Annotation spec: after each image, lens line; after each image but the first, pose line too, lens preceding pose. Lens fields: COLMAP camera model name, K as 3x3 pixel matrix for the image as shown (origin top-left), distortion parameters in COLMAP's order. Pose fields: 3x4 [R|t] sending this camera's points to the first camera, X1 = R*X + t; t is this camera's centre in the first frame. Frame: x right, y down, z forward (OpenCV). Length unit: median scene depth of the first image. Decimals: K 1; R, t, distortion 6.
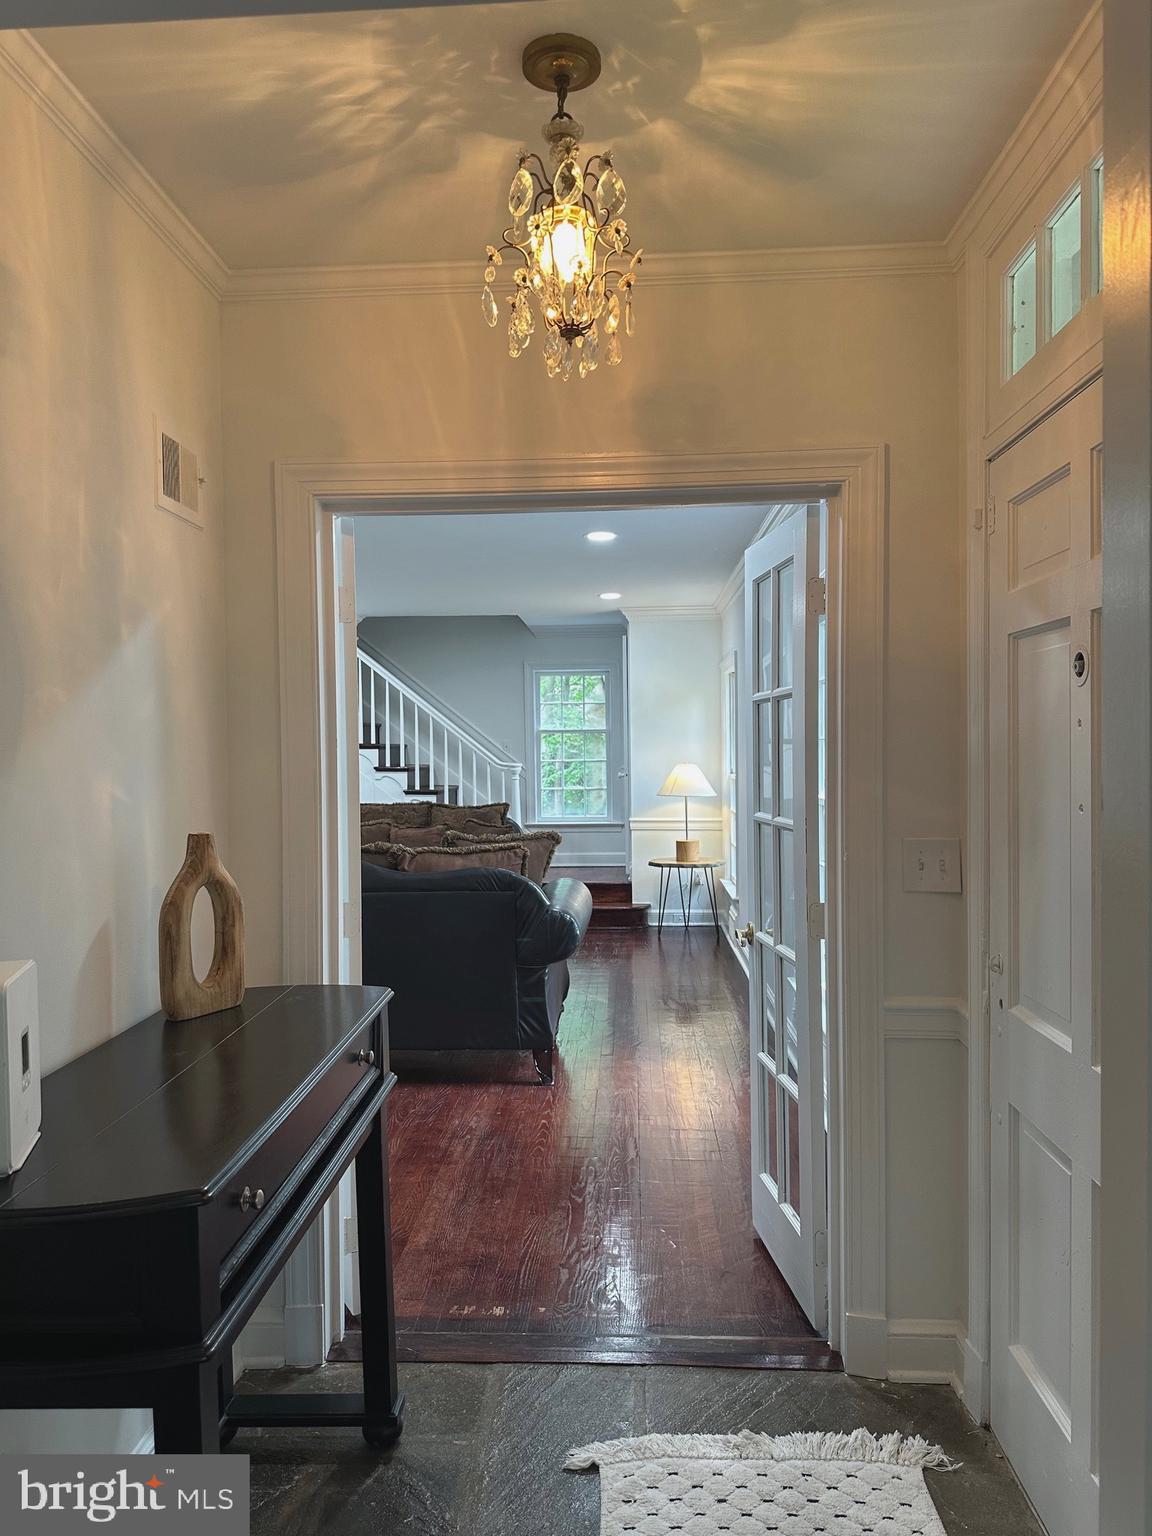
lens RADIAL K [[1075.5, 0, 566.3], [0, 1075.5, 767.1], [0, 0, 1]] dist [0.114184, -0.191312]
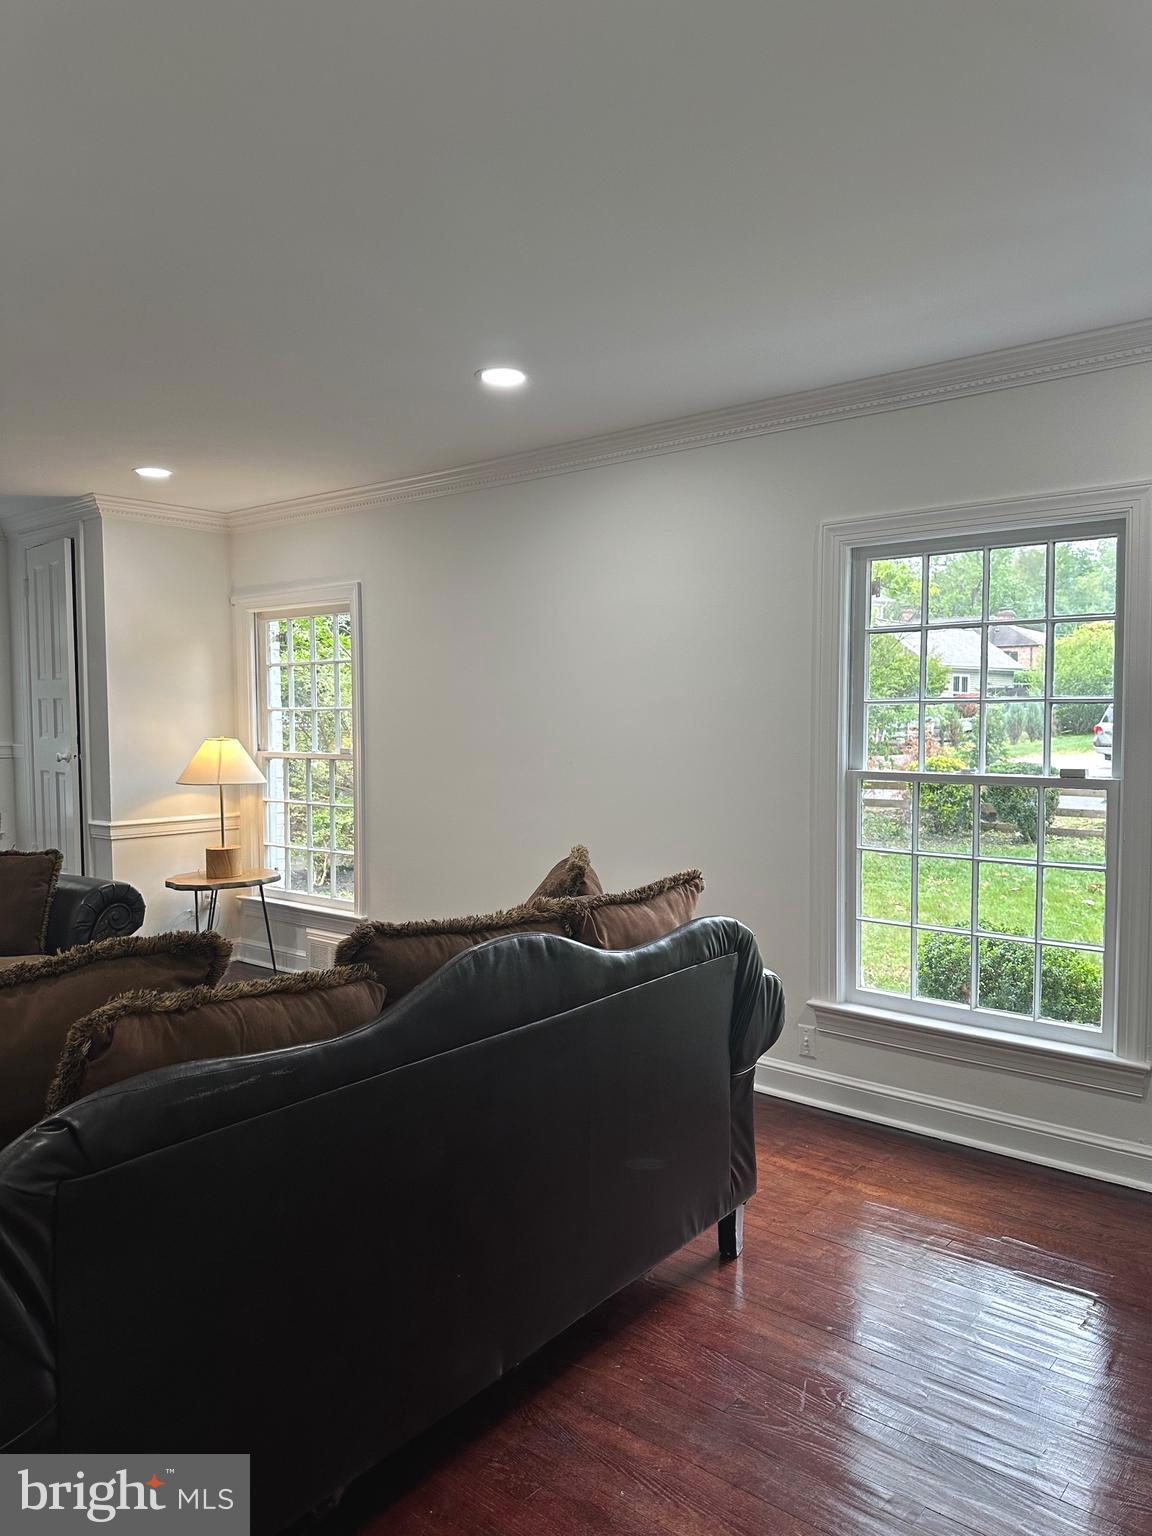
lens RADIAL K [[1075.5, 0, 566.3], [0, 1075.5, 767.1], [0, 0, 1]] dist [0.114184, -0.191312]
pose [[0.584250, -0.032853, 0.810908, -0.309803], [0.013665, 0.999437, 0.030645, -0.002521], [-0.811458, -0.006823, 0.584370, 0.384715]]
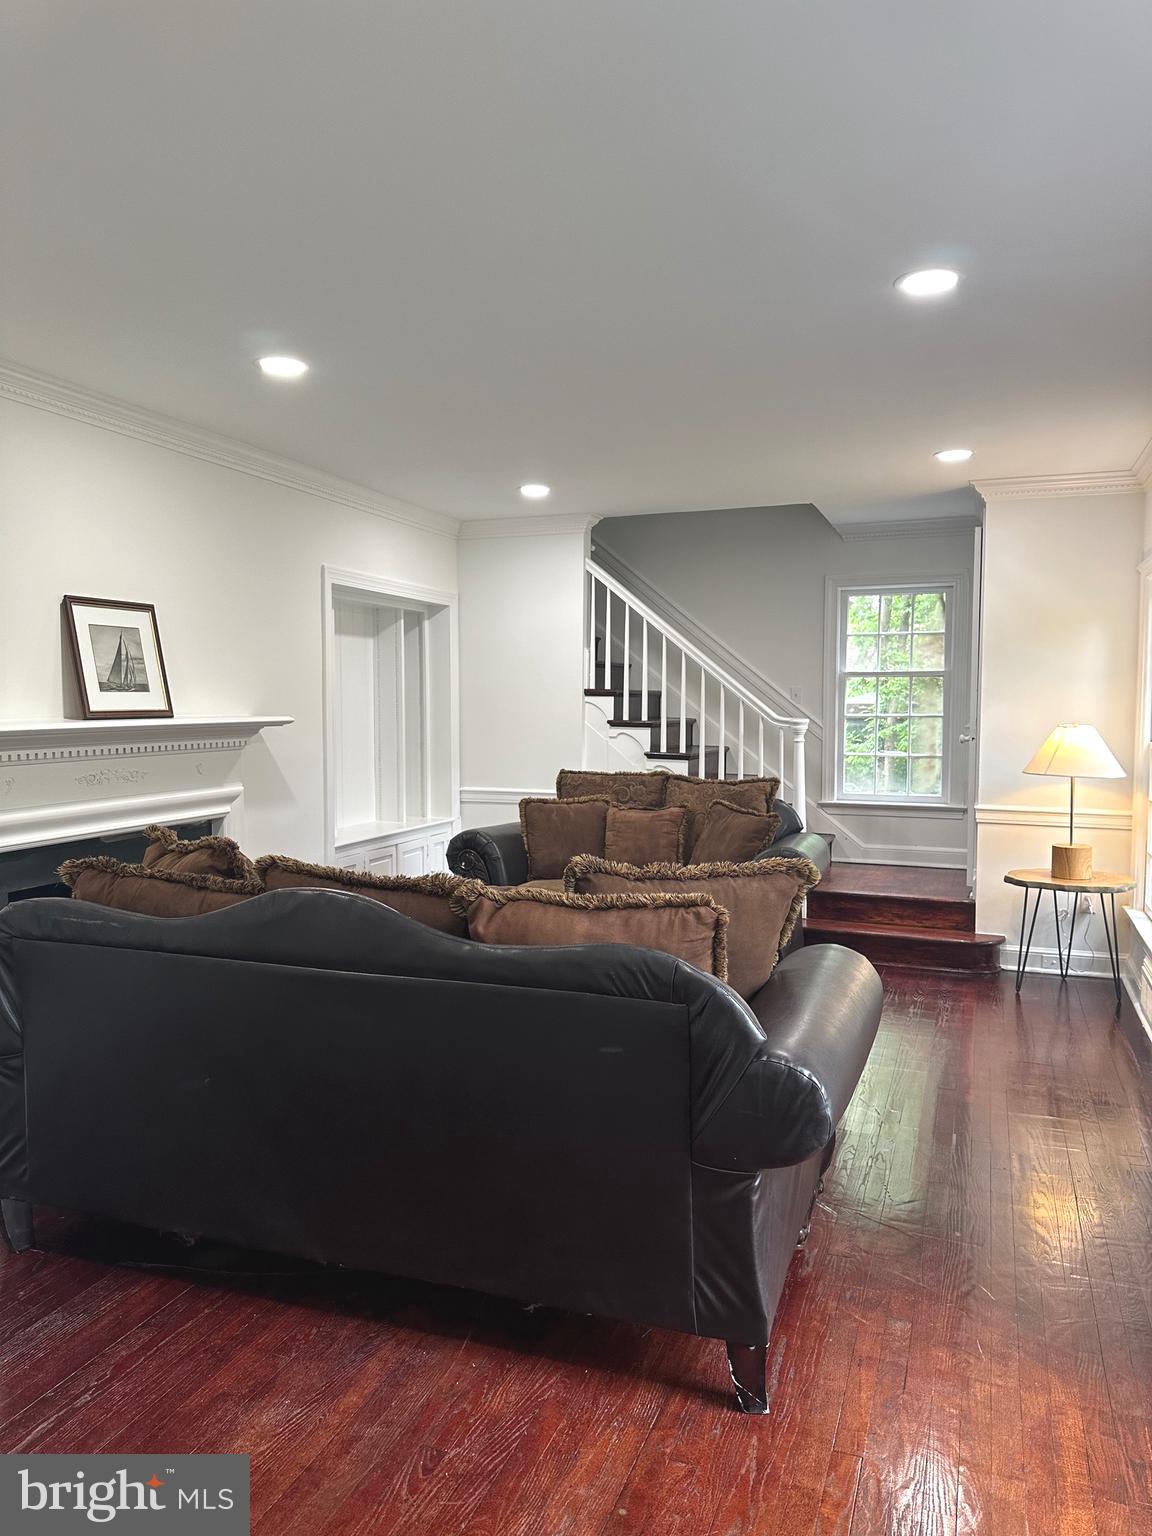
lens RADIAL K [[1075.5, 0, 566.3], [0, 1075.5, 767.1], [0, 0, 1]] dist [0.114184, -0.191312]
pose [[0.952942, 0.031238, -0.301539, 0.020612], [-0.017233, 0.998650, 0.048993, -0.003950], [0.302663, -0.041491, 0.952194, 0.288975]]
